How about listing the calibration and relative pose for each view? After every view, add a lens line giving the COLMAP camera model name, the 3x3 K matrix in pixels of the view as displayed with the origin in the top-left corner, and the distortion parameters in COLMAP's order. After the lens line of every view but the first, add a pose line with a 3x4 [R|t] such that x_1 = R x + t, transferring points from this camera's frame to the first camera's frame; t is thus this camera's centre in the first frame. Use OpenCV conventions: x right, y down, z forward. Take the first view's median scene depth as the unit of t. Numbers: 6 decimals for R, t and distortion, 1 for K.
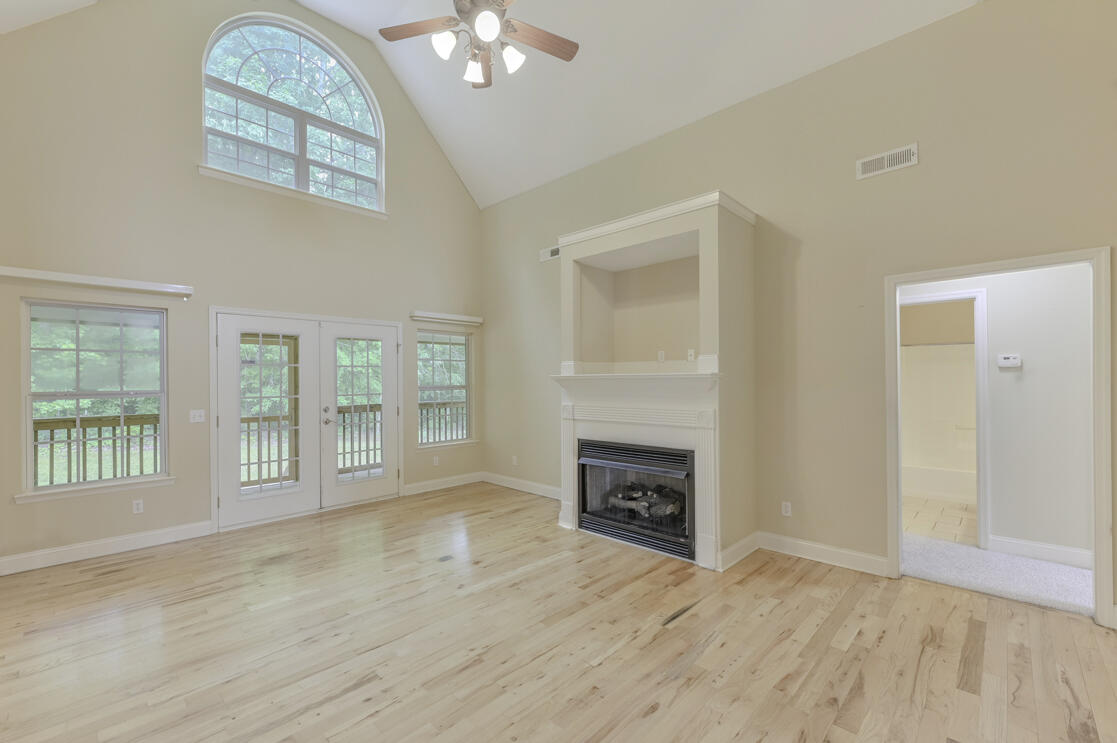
lens RADIAL K [[471.9, 0, 529.7], [0, 471.9, 382.3], [0, 0, 1]] dist [-0.000155, 0.000654]
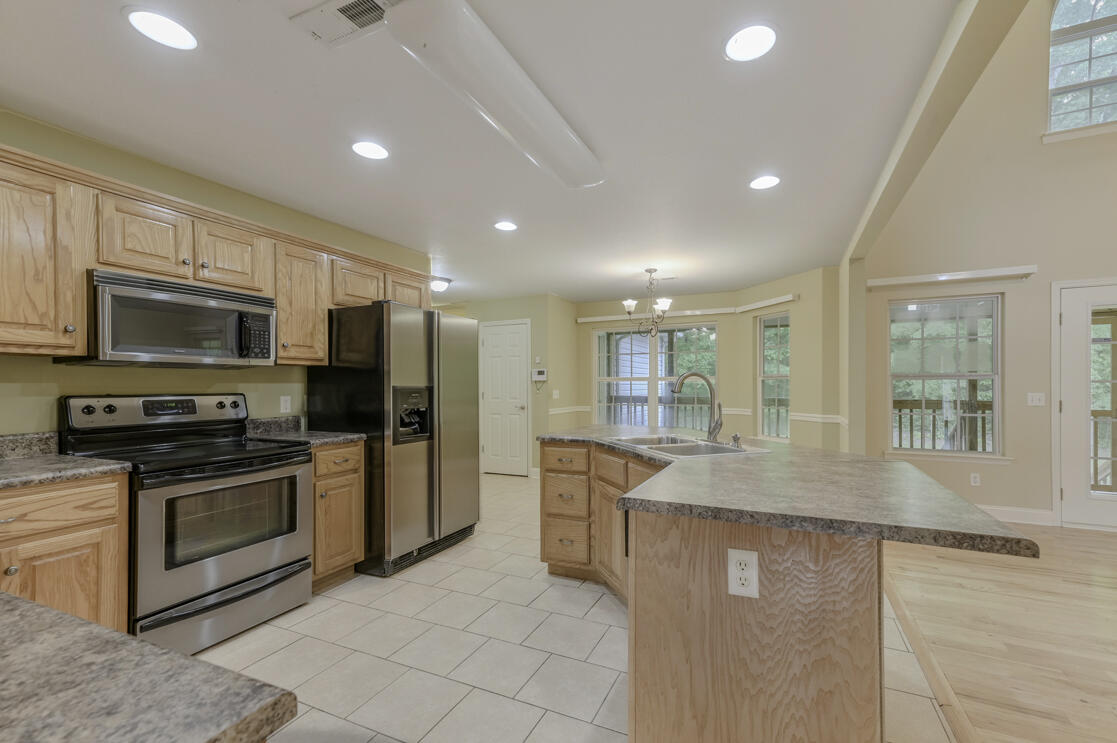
lens RADIAL K [[466.6, 0, 590.2], [0, 466.6, 388.5], [0, 0, 1]] dist [0.027148, -0.000105]
pose [[0.378068, 0.014210, -0.925669, -0.166612], [-0.005013, 0.999899, 0.013302, 0.045912], [0.925764, -0.000389, 0.378101, -0.236857]]
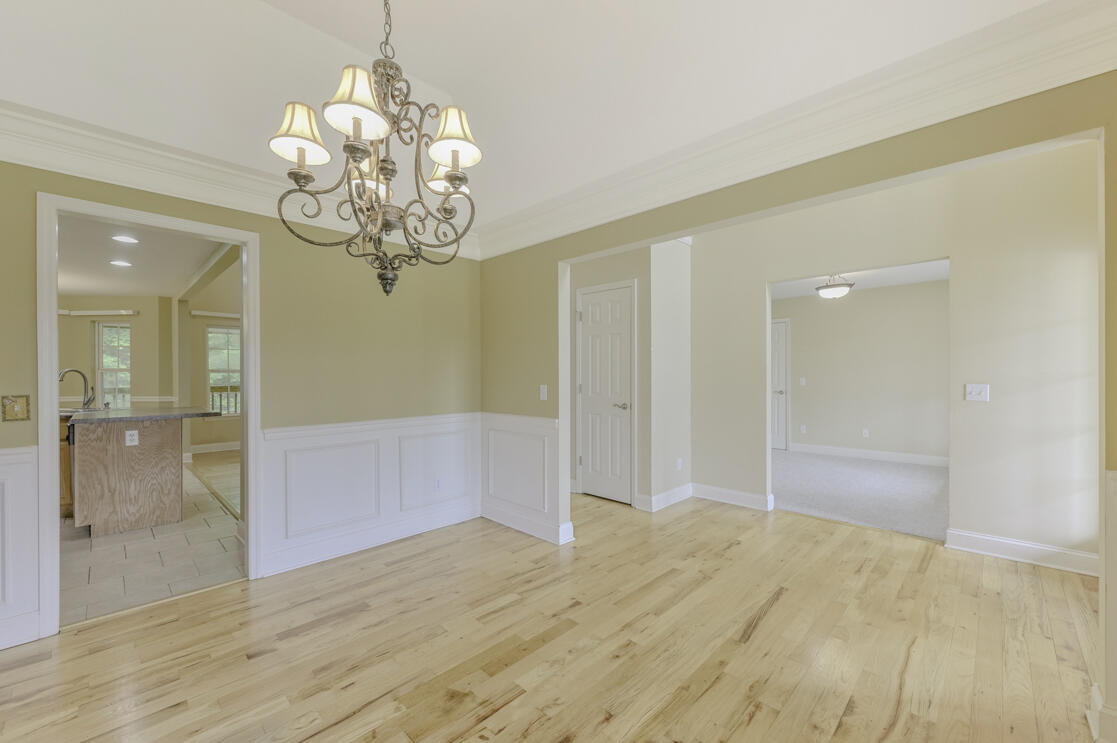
lens RADIAL K [[437.4, 0, 566.7], [0, 437.4, 375.1], [0, 0, 1]] dist [-0.000124, -0.000026]
pose [[0.999468, 0.000860, 0.032596, 0.433489], [-0.000797, 0.999998, -0.001945, 0.046675], [-0.032597, 0.001918, 0.999467, -0.937049]]
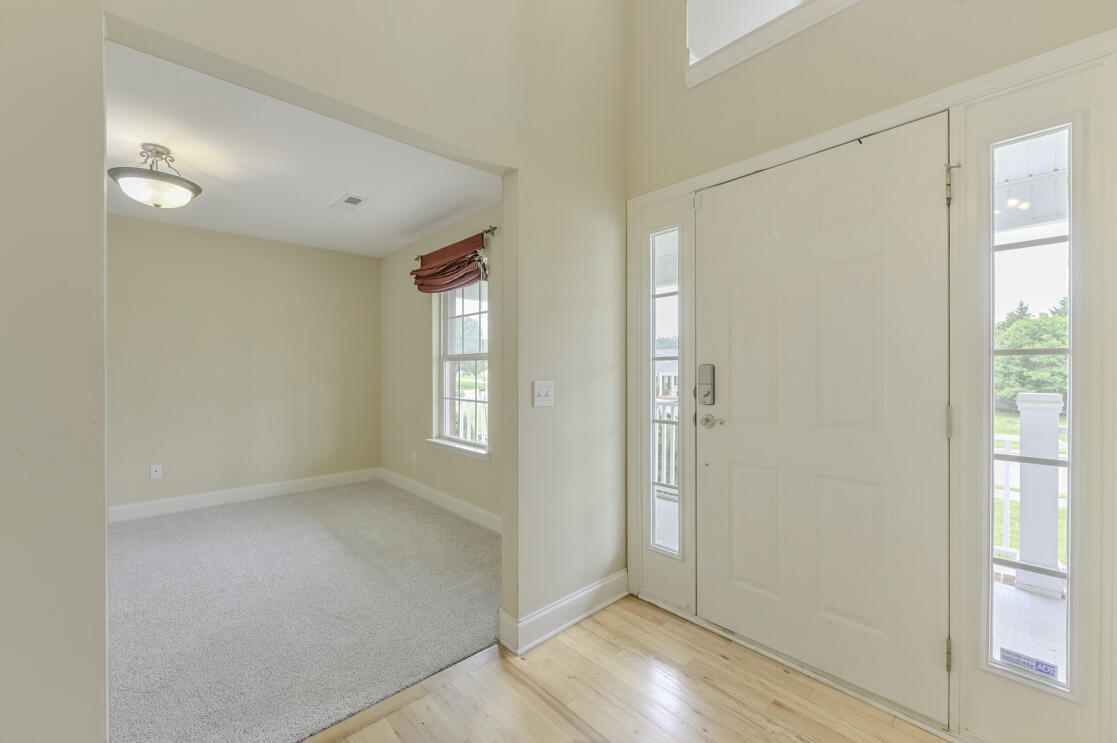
lens RADIAL K [[437.4, 0, 565.3], [0, 437.4, 373.8], [0, 0, 1]] dist [-0.000124, -0.000026]
pose [[0.027673, 0.001604, 0.999616, 0.693005], [-0.000884, 0.999998, -0.001581, 0.053649], [-0.999617, -0.000840, 0.027674, -0.180123]]
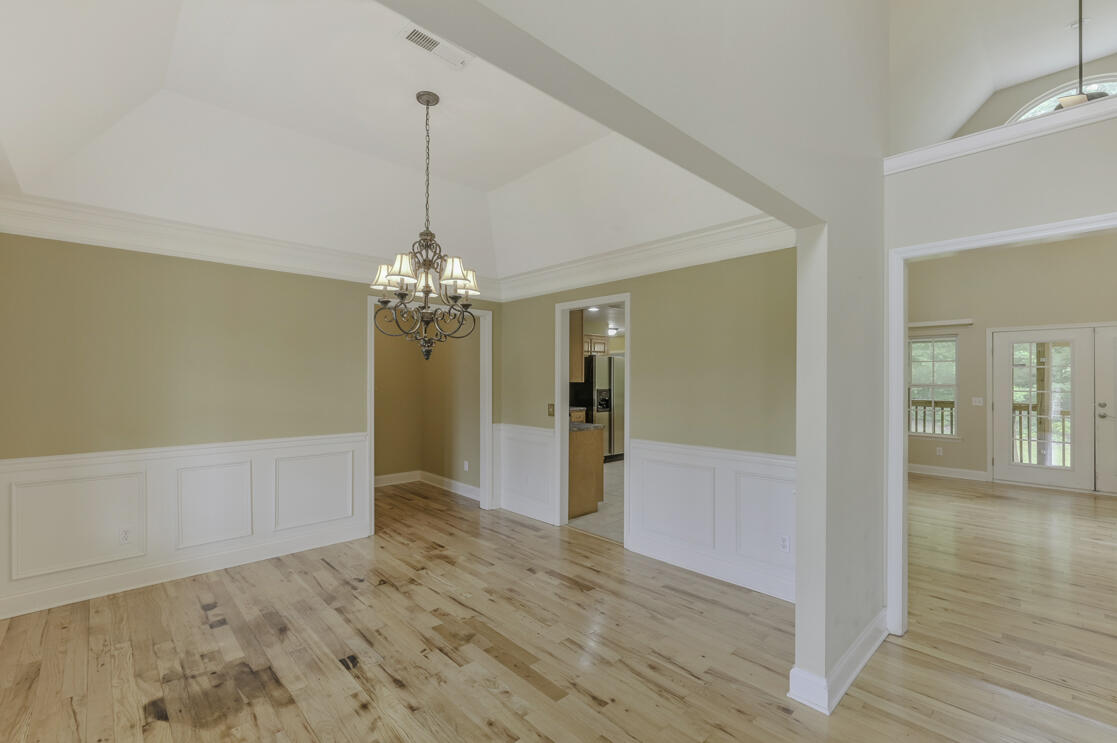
lens RADIAL K [[500.4, 0, 559.3], [0, 500.4, 373.0], [0, 0, 1]] dist [0.010165, 0.000351]
pose [[-0.015768, -0.005339, -0.999861, 1.036151], [-0.009537, 0.999941, -0.005189, -0.000084], [0.999830, 0.009453, -0.015818, -0.363167]]
